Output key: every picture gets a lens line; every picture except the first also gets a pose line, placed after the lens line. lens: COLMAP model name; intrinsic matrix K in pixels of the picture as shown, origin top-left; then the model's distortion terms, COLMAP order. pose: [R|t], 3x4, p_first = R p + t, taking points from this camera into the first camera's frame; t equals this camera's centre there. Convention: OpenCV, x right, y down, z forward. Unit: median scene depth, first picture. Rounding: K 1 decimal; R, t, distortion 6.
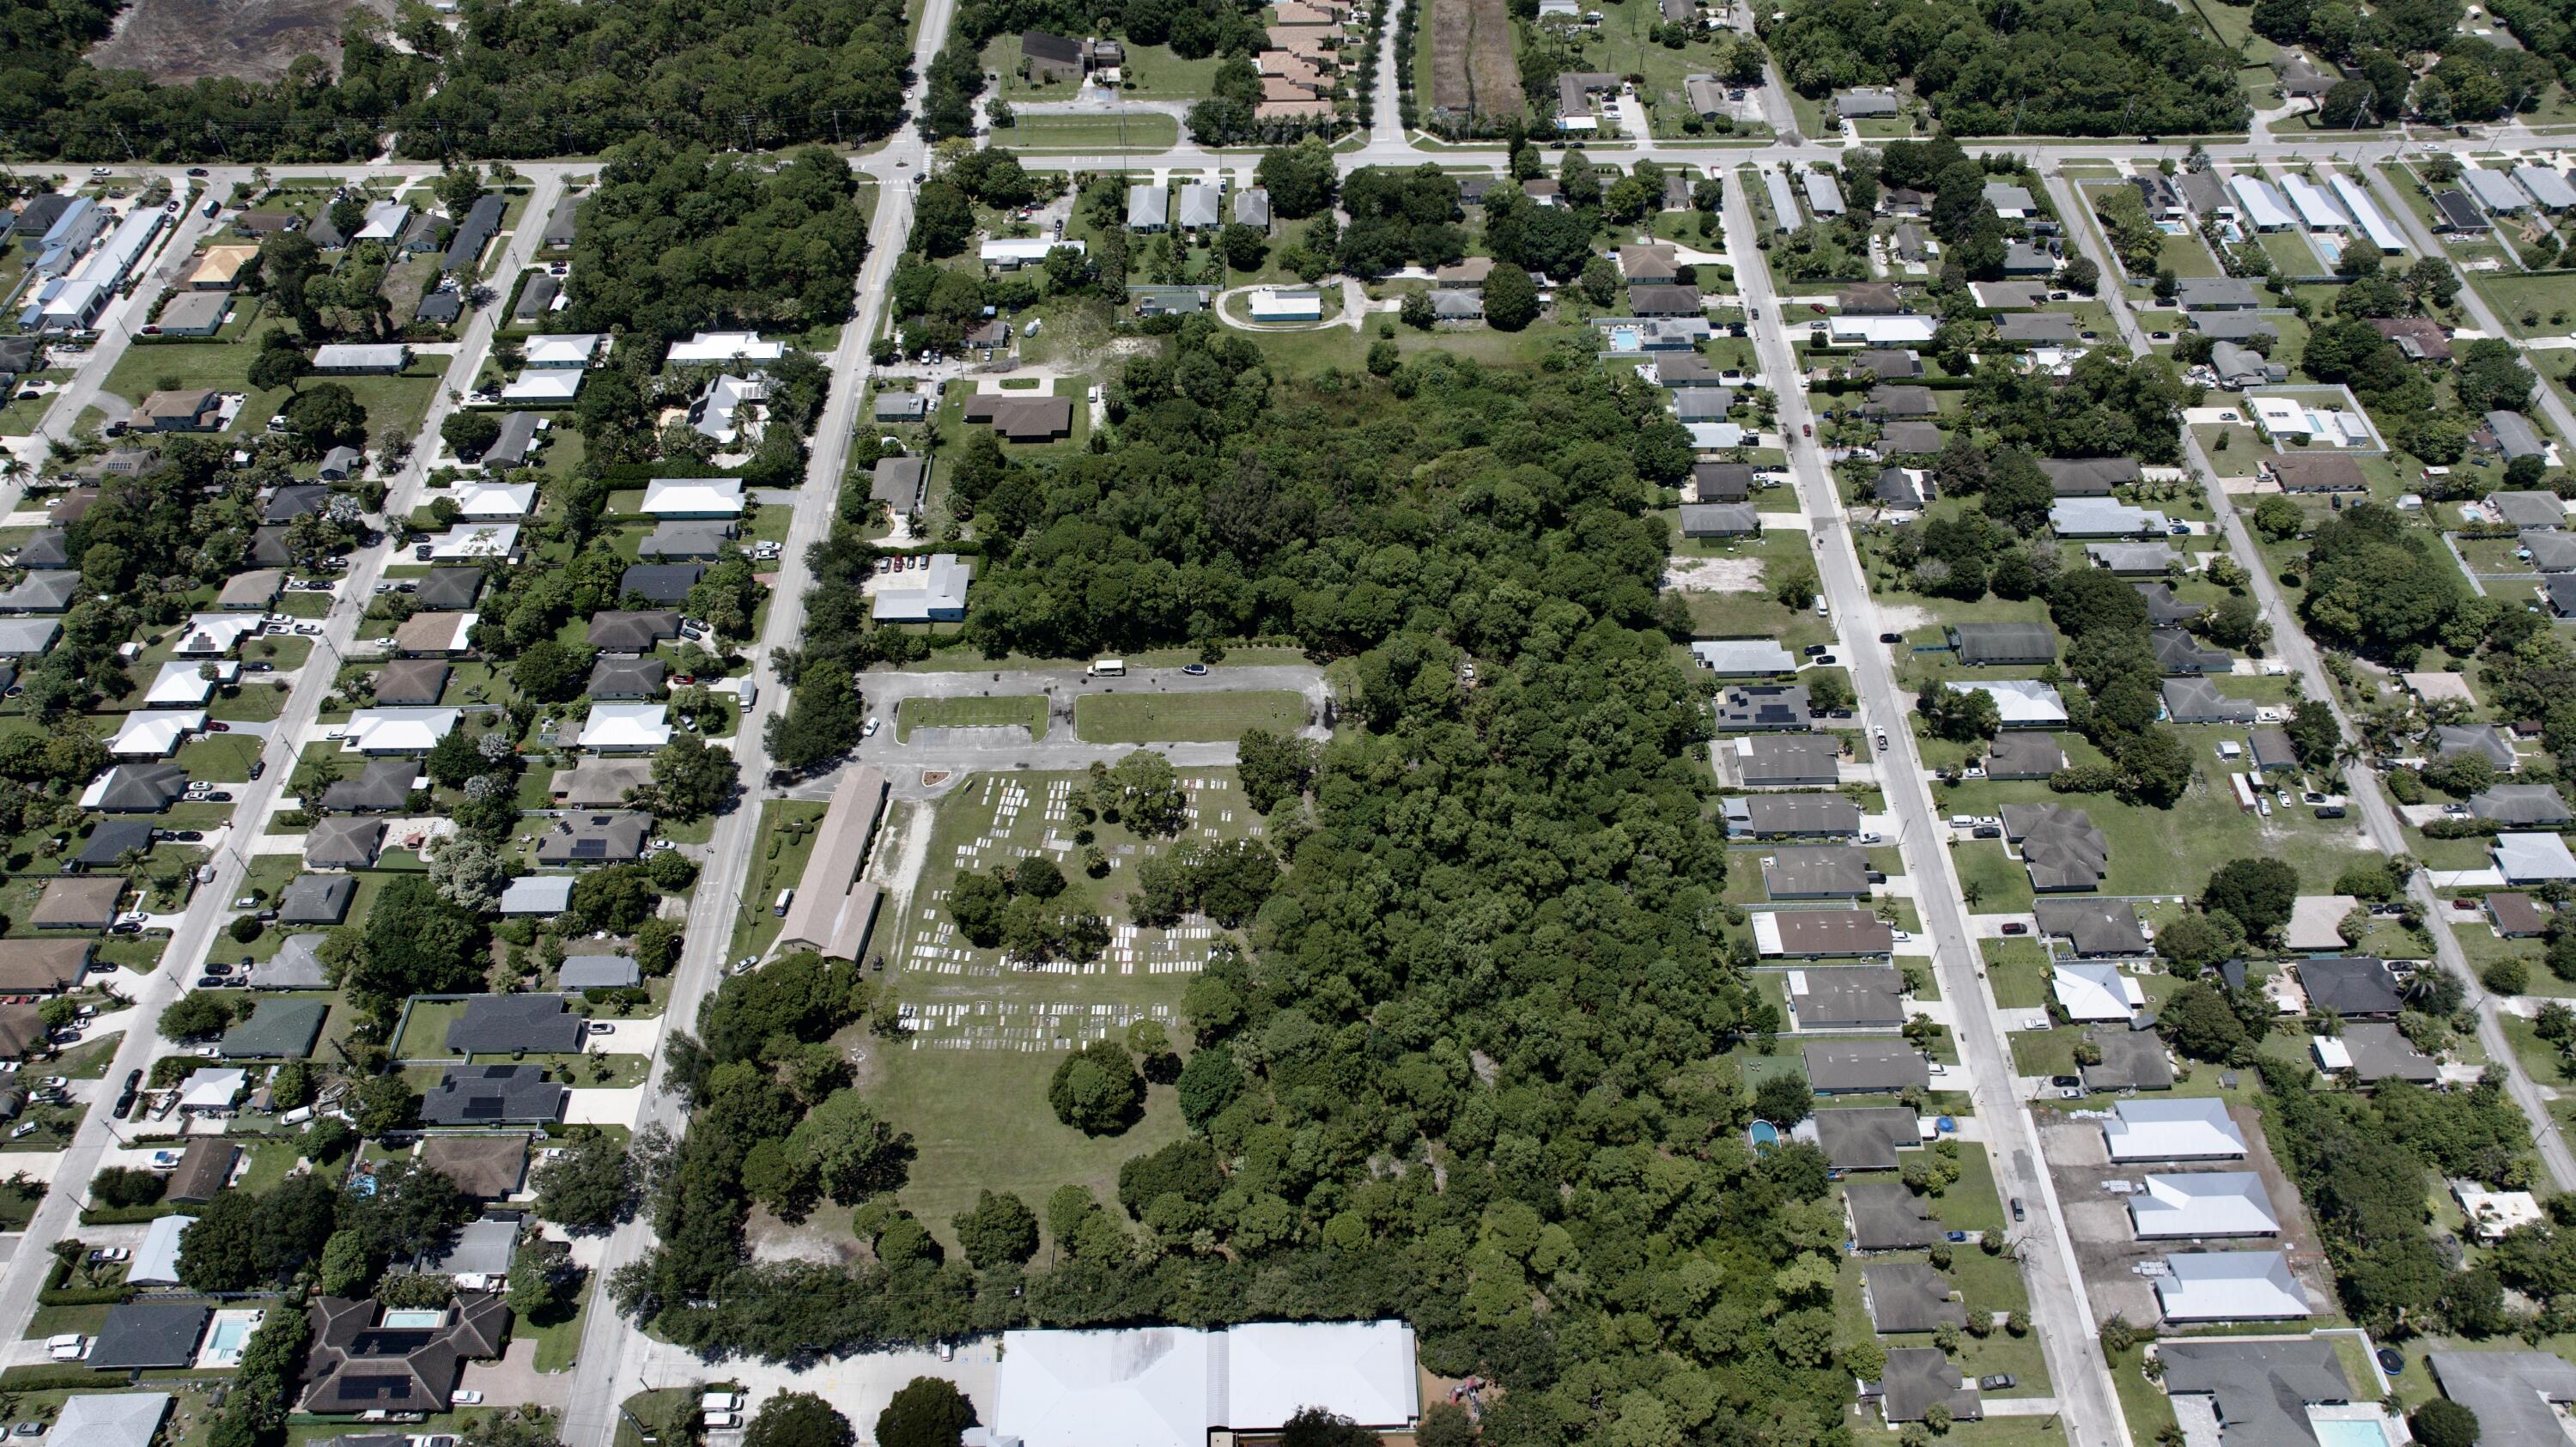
lens RADIAL K [[1801.1, 0, 1298.1], [0, 1801.1, 711.7], [0, 0, 1]] dist [-0.037185, 0.041089]
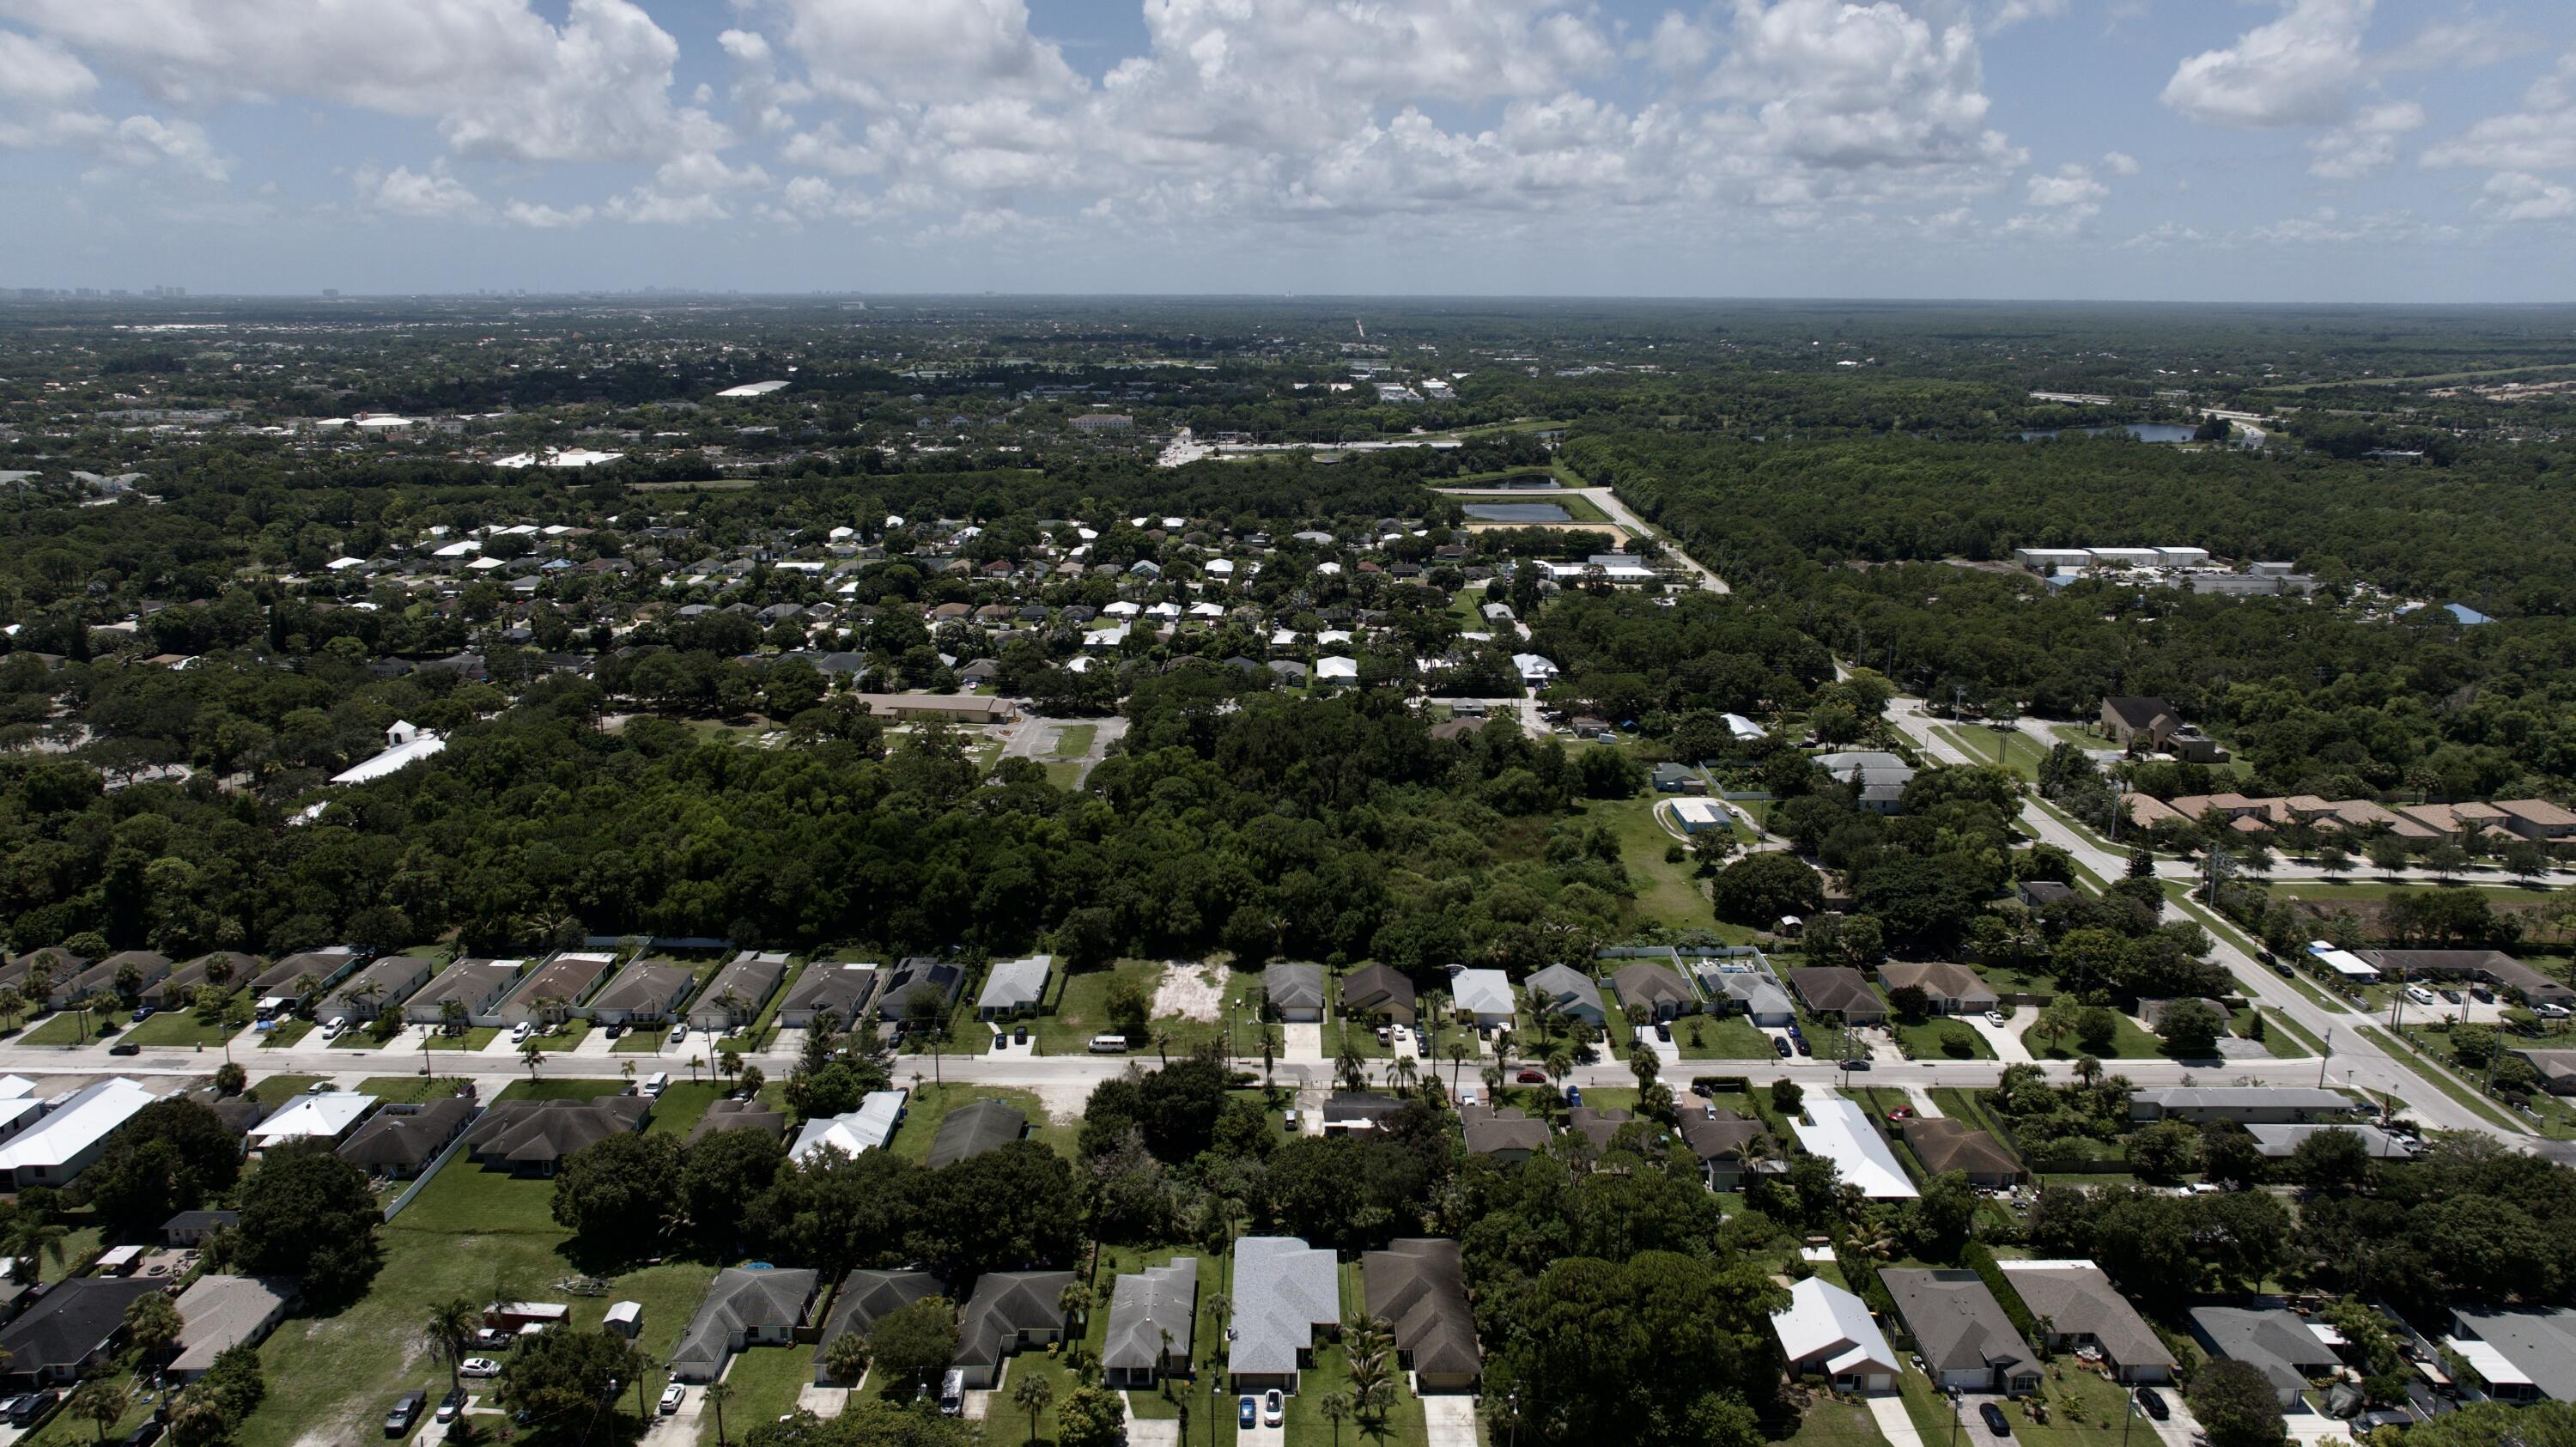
lens RADIAL K [[1801.1, 0, 1290.3], [0, 1801.1, 799.8], [0, 0, 1]] dist [-0.037185, 0.041089]
pose [[-0.020120, 0.275283, -0.961153, 0.889510], [-0.749634, 0.631951, 0.196689, -0.292388], [0.661547, 0.724470, 0.193647, 0.837960]]
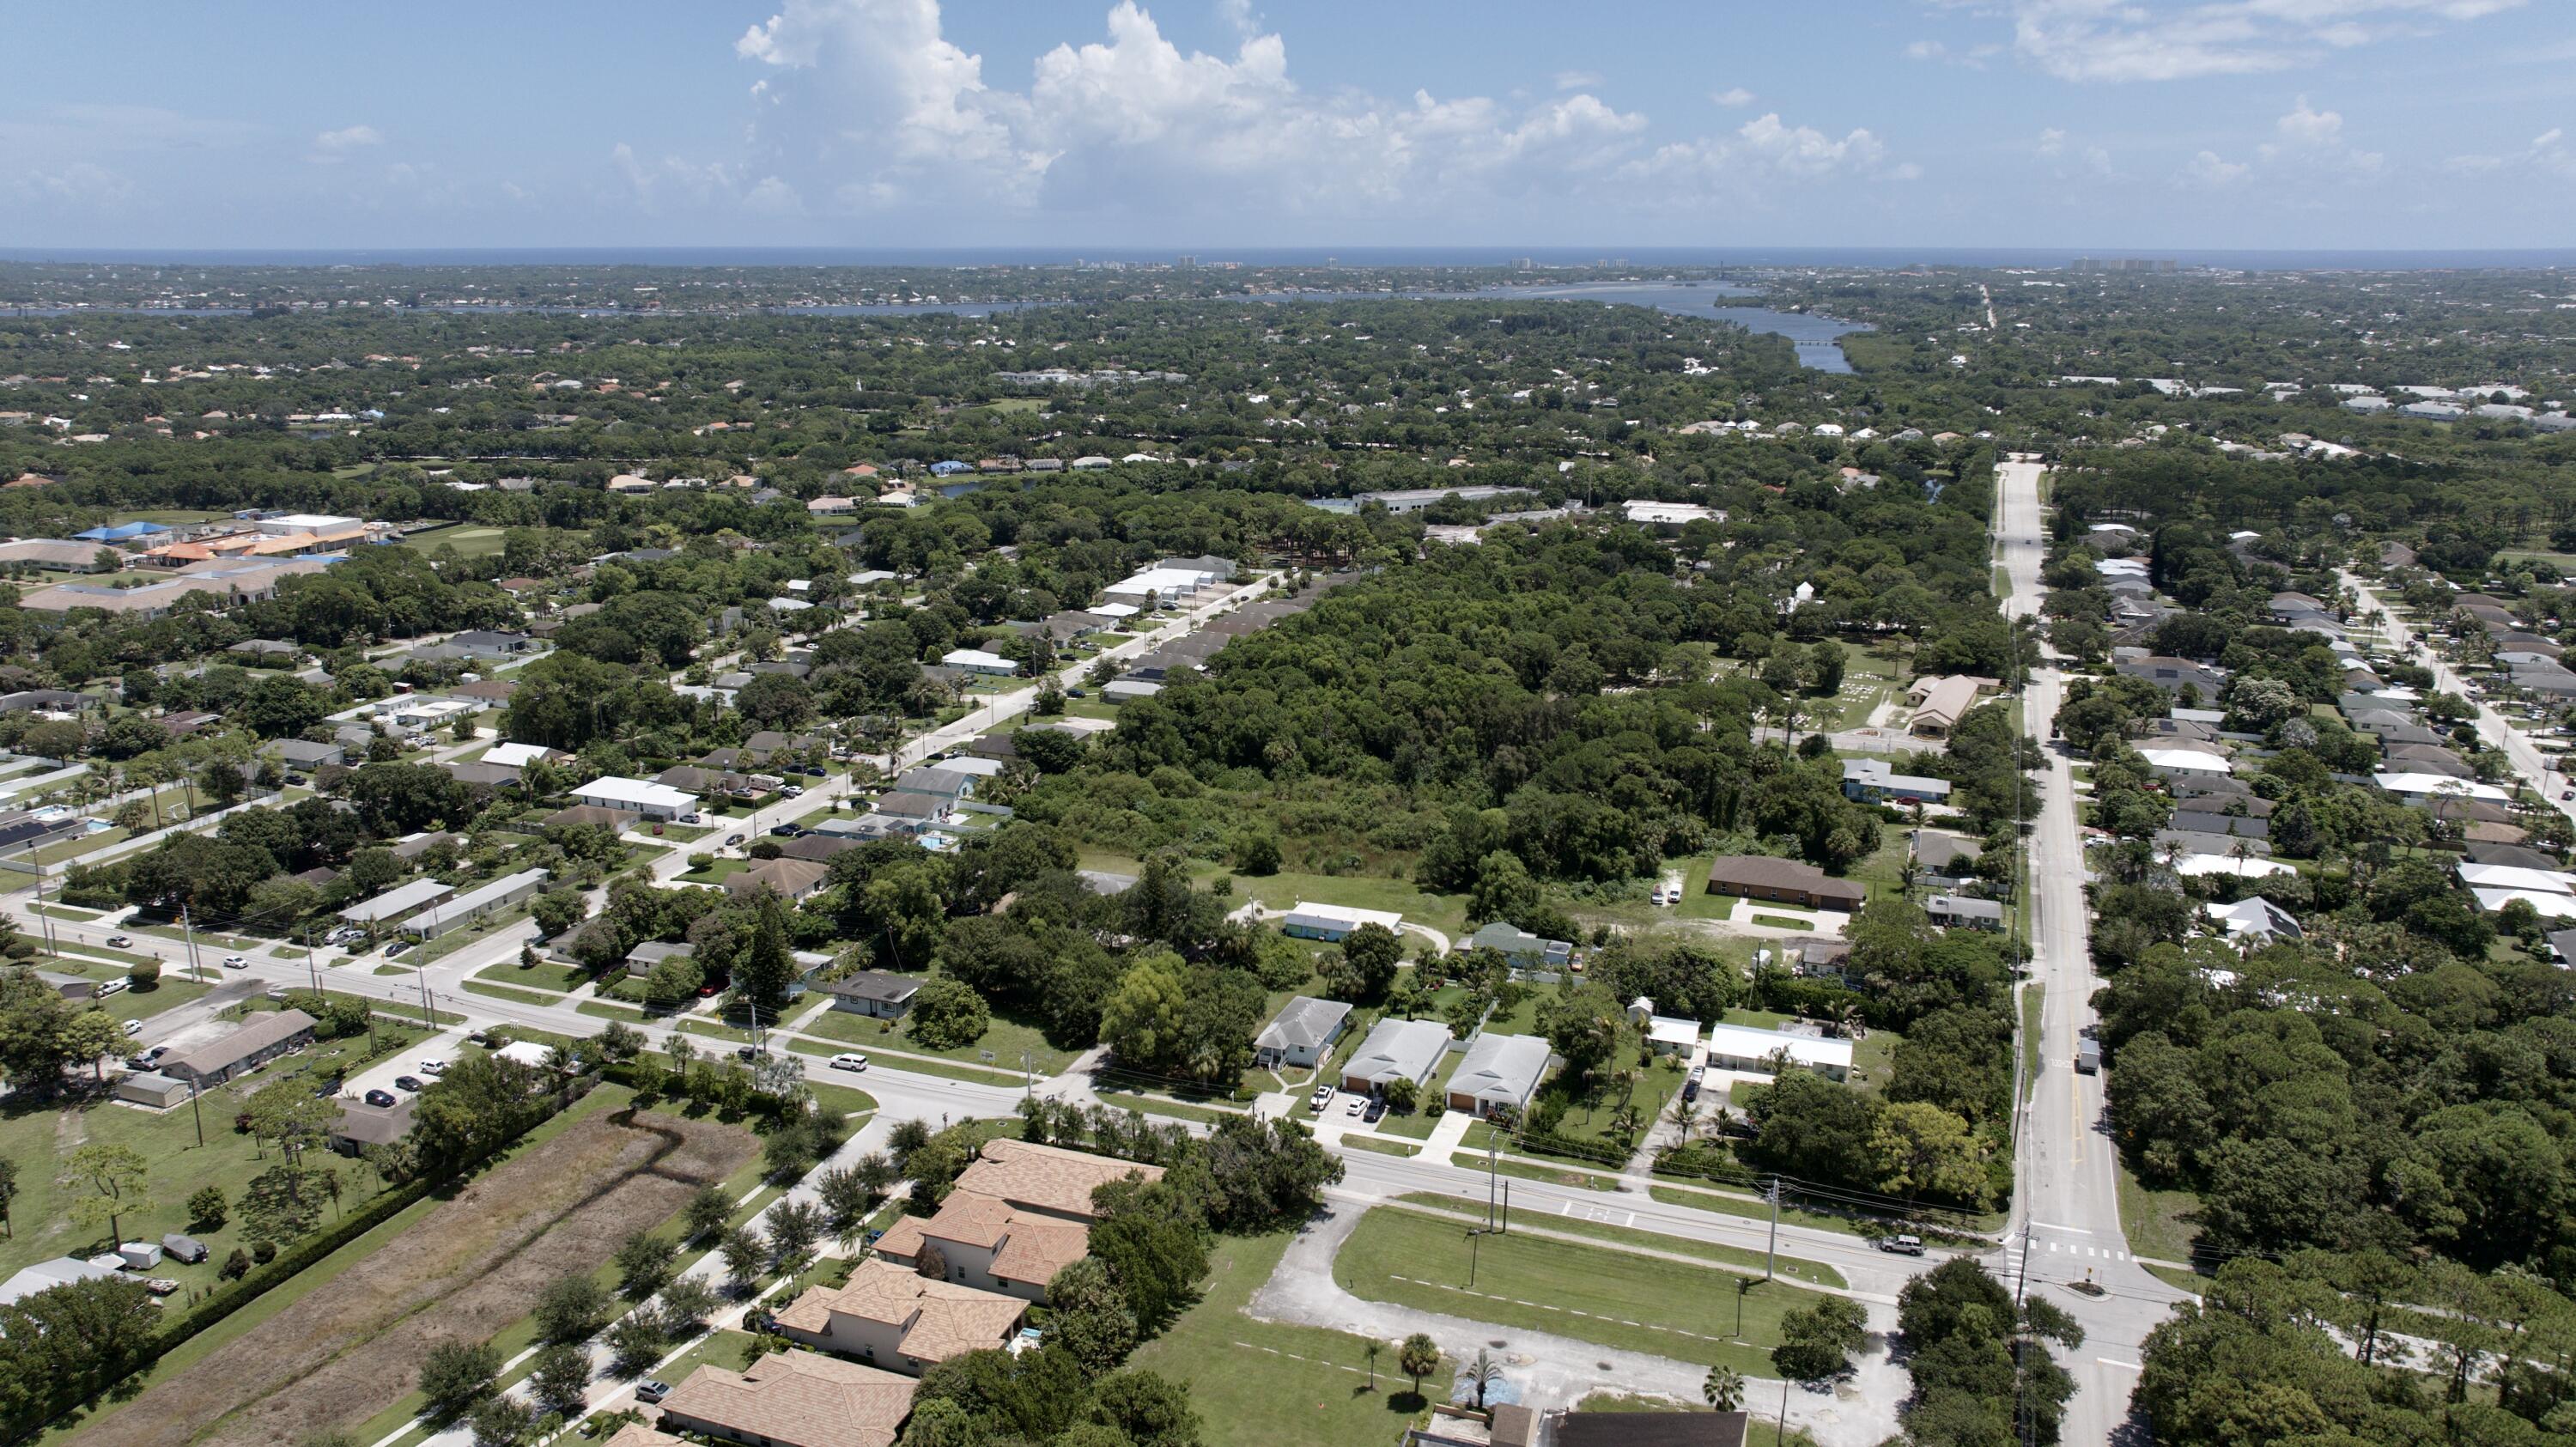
lens RADIAL K [[1801.1, 0, 1298.2], [0, 1801.1, 736.0], [0, 0, 1]] dist [-0.037185, 0.041089]
pose [[-0.932096, -0.094408, 0.349693, -0.238582], [0.272673, 0.452609, 0.848996, -0.920692], [-0.238426, 0.886697, -0.396133, 1.389591]]
